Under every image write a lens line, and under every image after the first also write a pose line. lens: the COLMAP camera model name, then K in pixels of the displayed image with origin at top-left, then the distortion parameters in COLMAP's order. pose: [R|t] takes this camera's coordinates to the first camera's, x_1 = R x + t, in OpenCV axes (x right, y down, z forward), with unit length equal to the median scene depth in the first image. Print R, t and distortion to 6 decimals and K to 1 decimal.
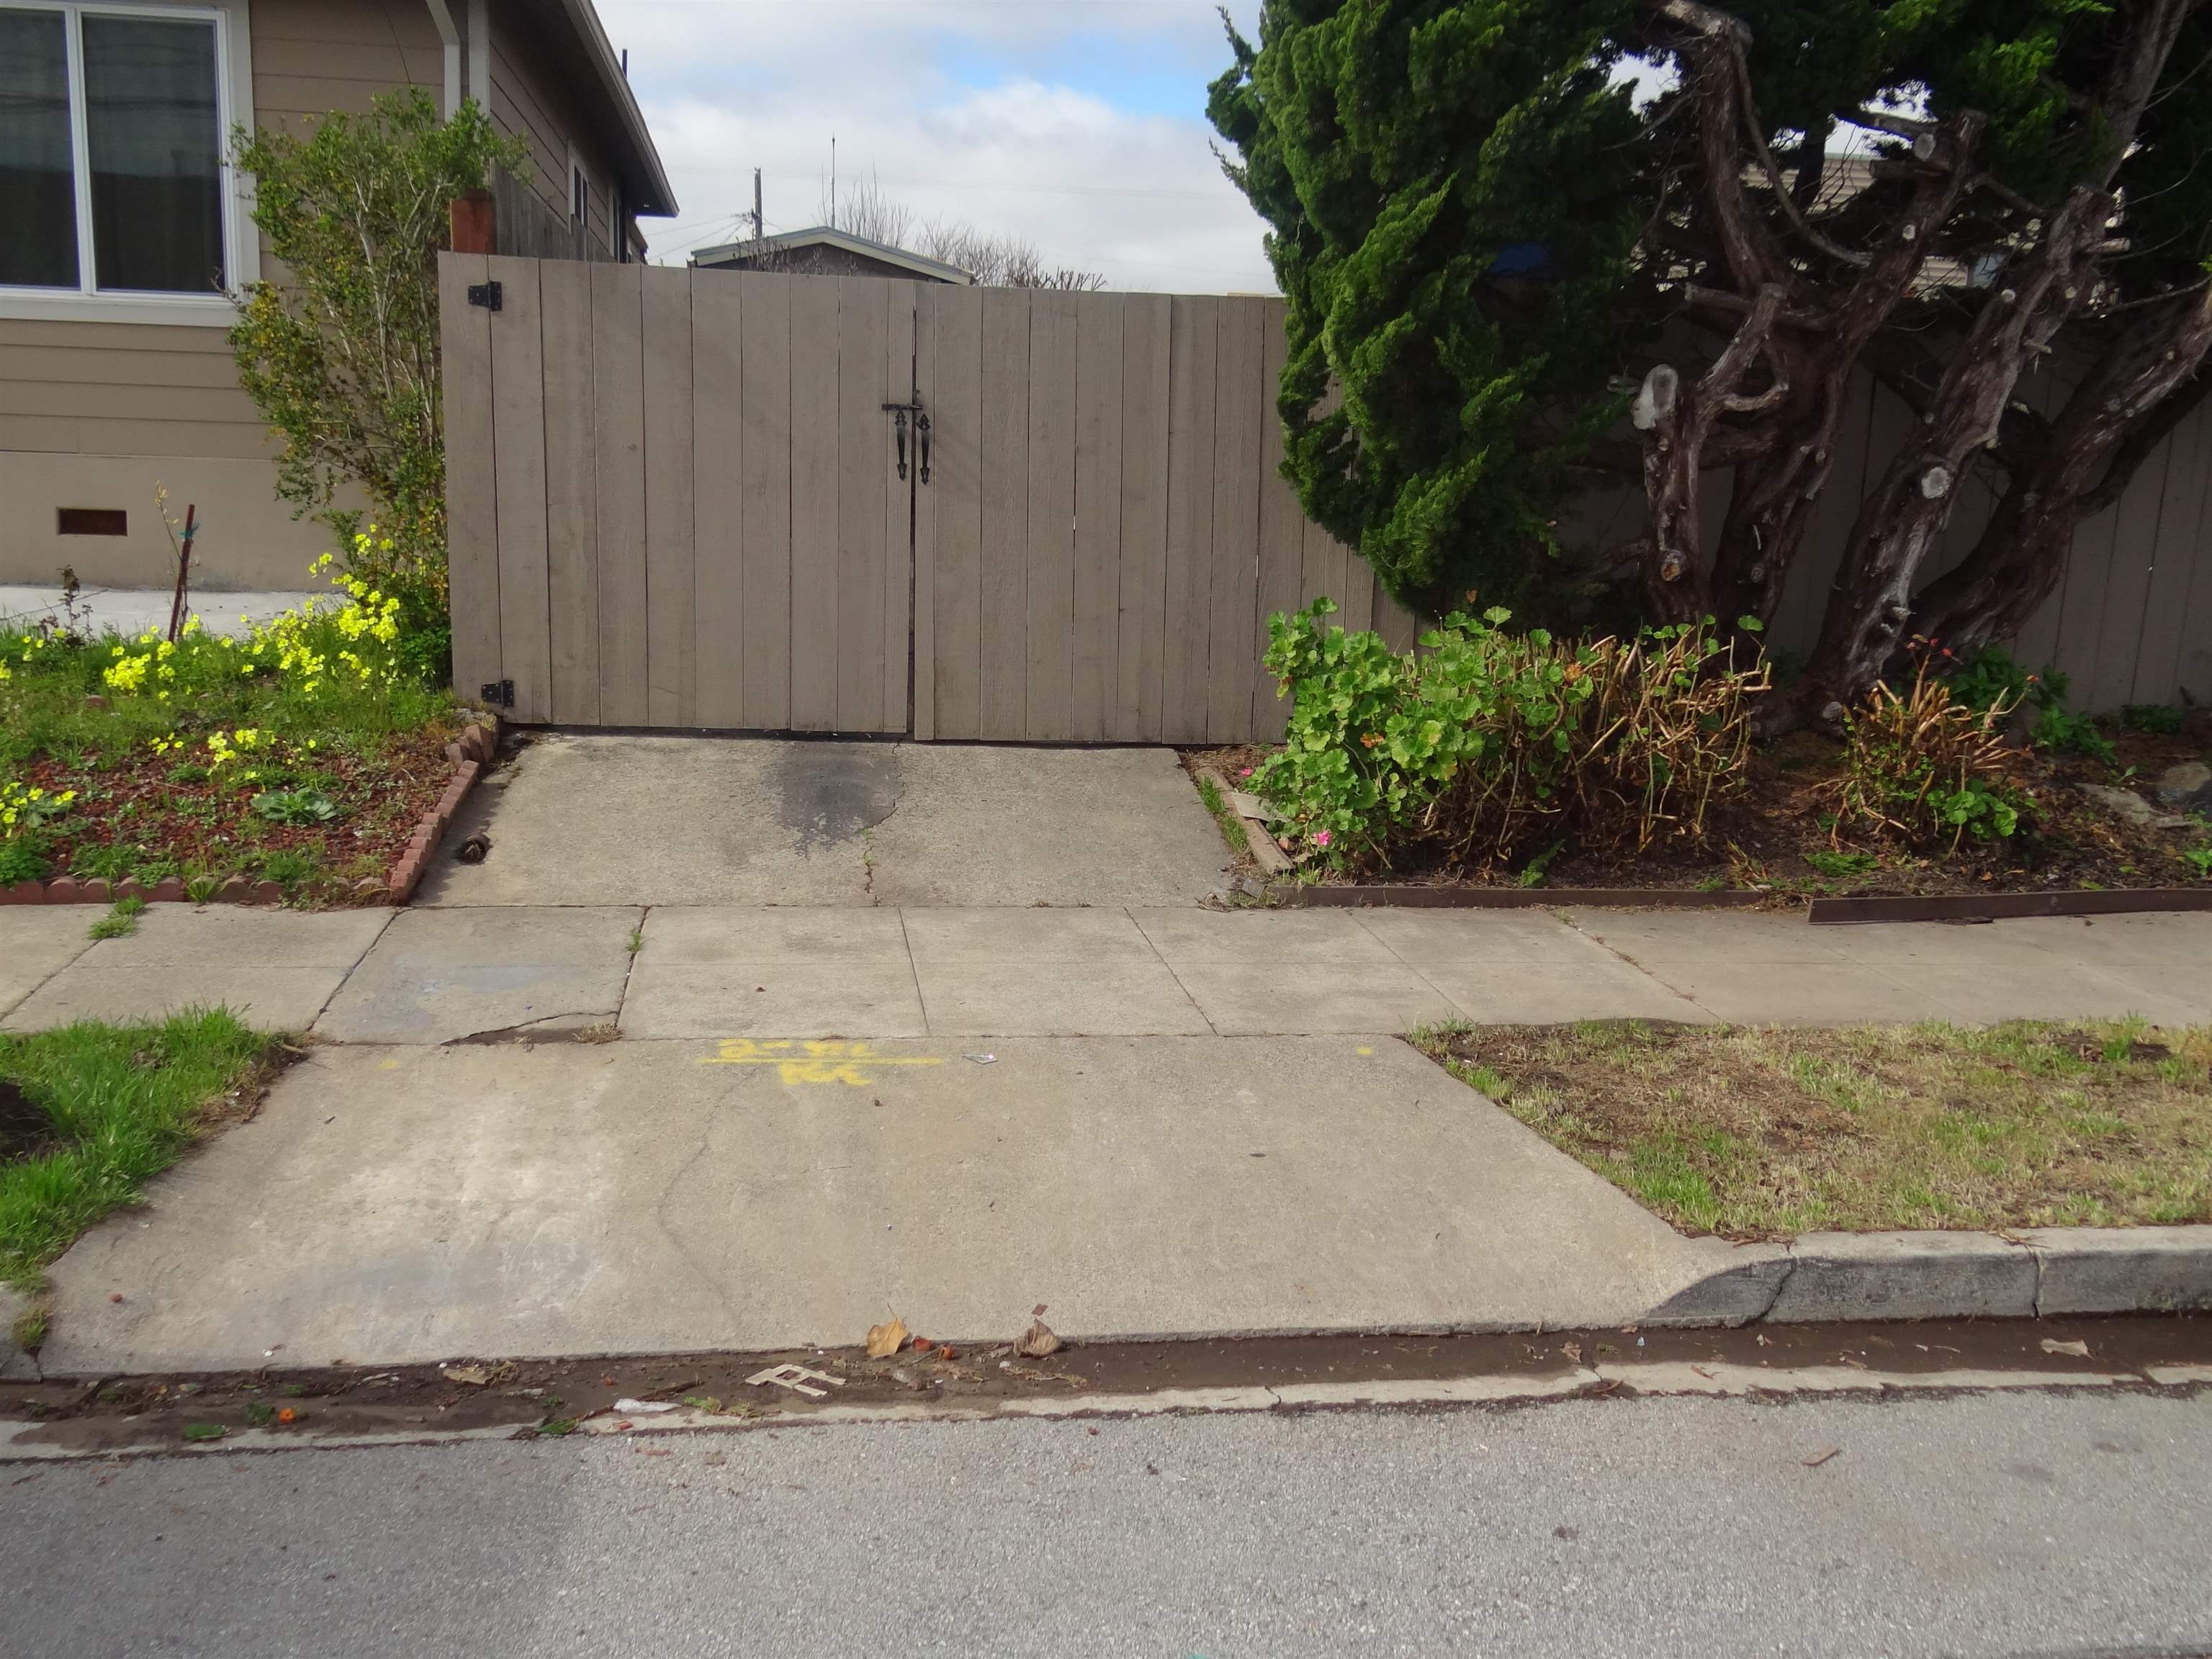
lens RADIAL K [[2103.2, 0, 1071.2], [0, 2103.2, 837.0], [0, 0, 1]] dist [0.019764, 0.000000]
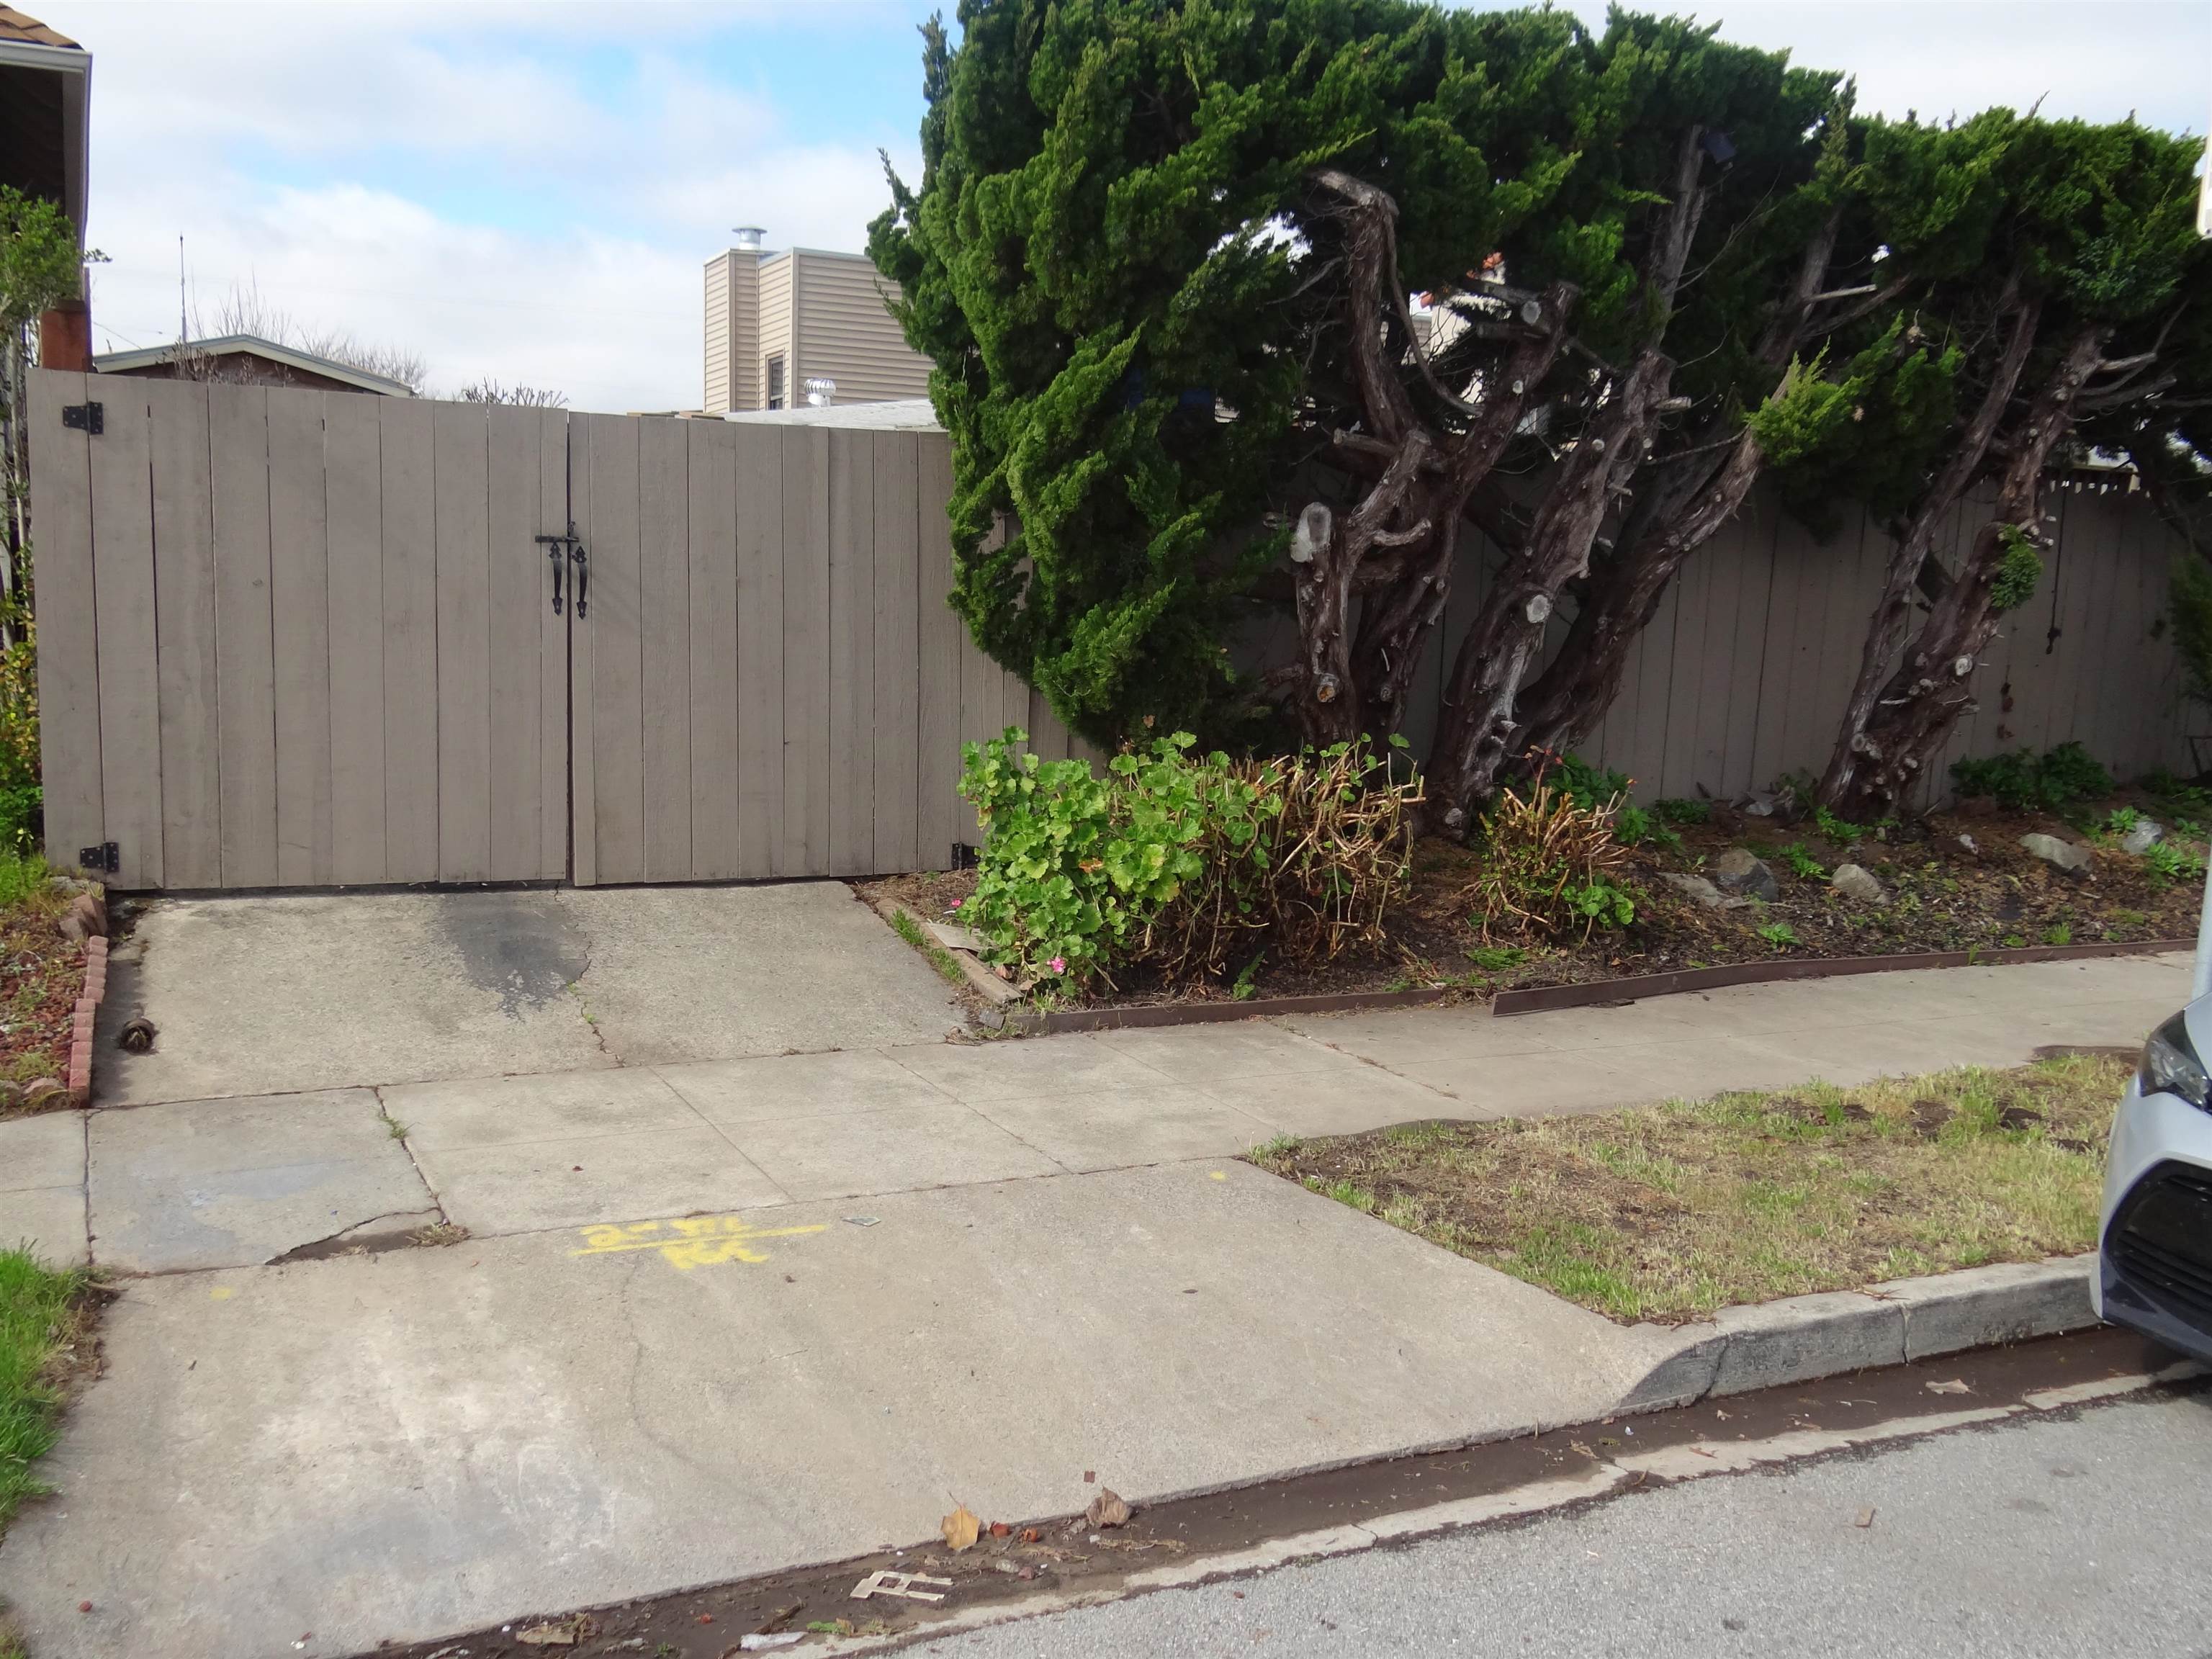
lens RADIAL K [[2103.2, 0, 1087.0], [0, 2103.2, 831.0], [0, 0, 1]] dist [0.019764, 0.000000]
pose [[0.952702, -0.042113, 0.300975, -0.169092], [0.058374, 0.997269, -0.045235, -0.017163], [-0.298249, 0.060665, 0.952558, 0.028091]]
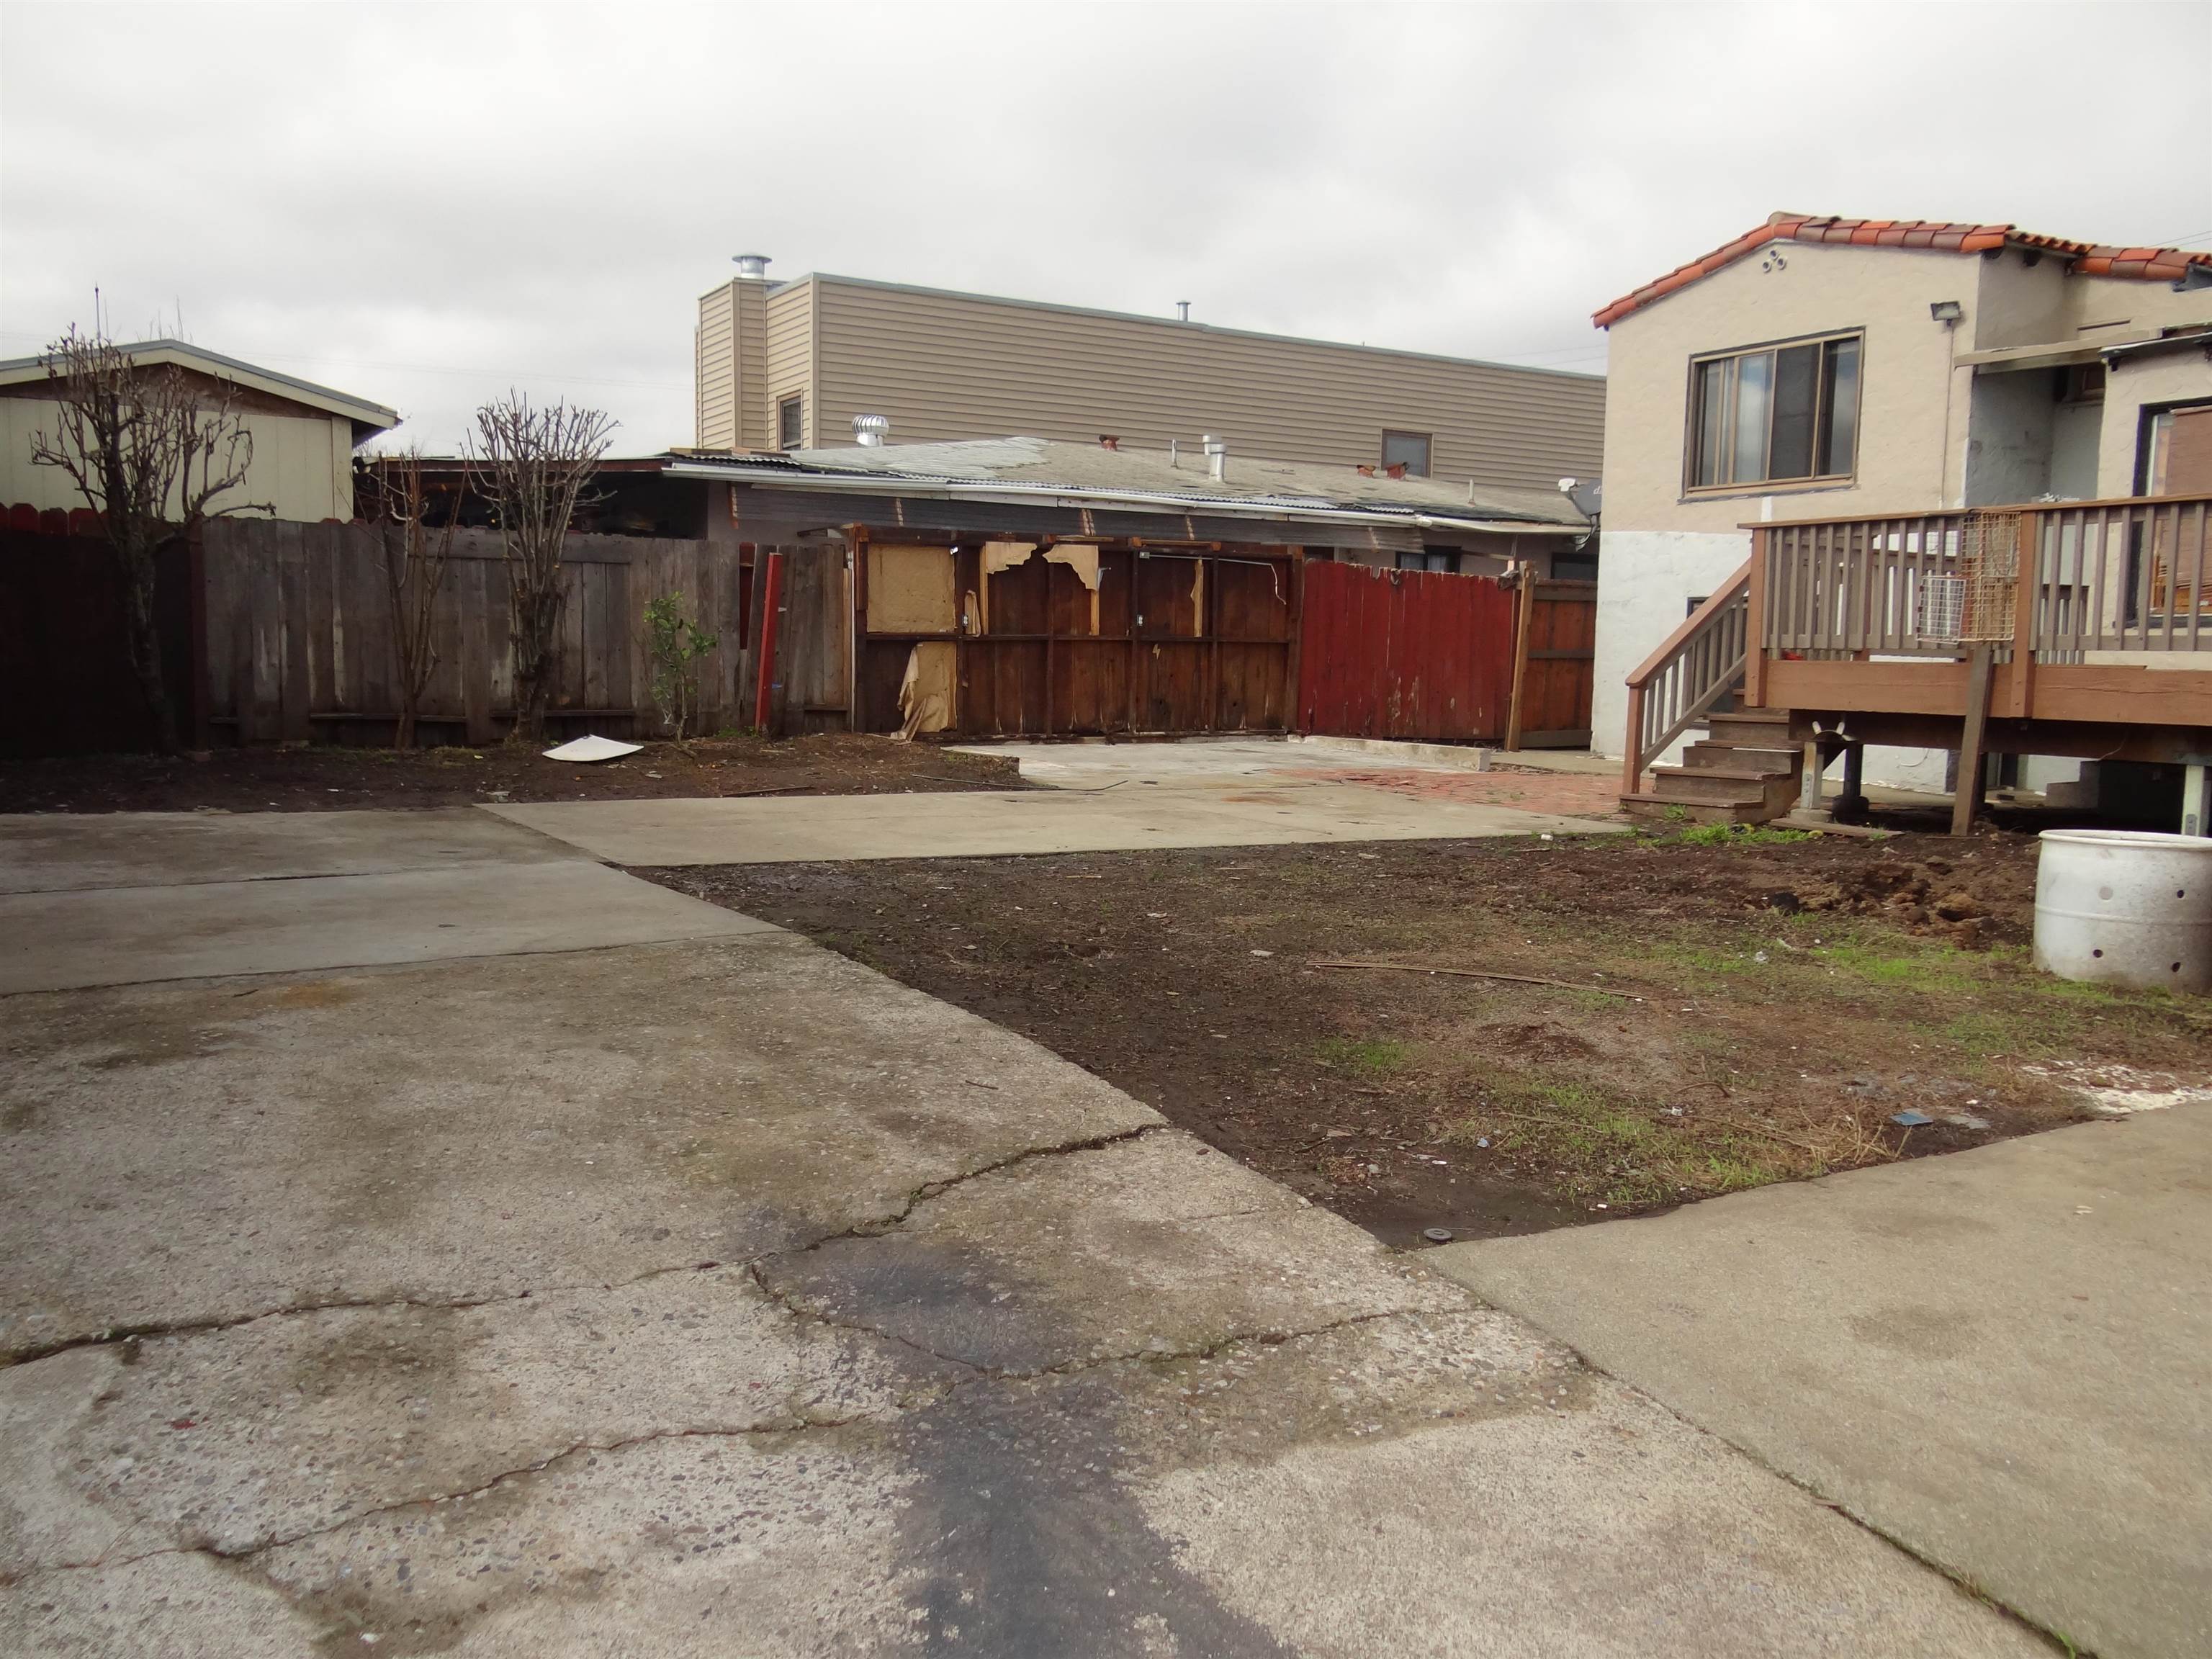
lens RADIAL K [[1866.7, 0, 1098.2], [0, 1866.7, 828.3], [0, 0, 1]] dist [0.006371, 0.009368]
pose [[0.924465, -0.057922, 0.376843, -0.244182], [0.084355, 0.994971, -0.054010, -0.225365], [-0.371819, 0.081719, 0.924701, 1.056980]]
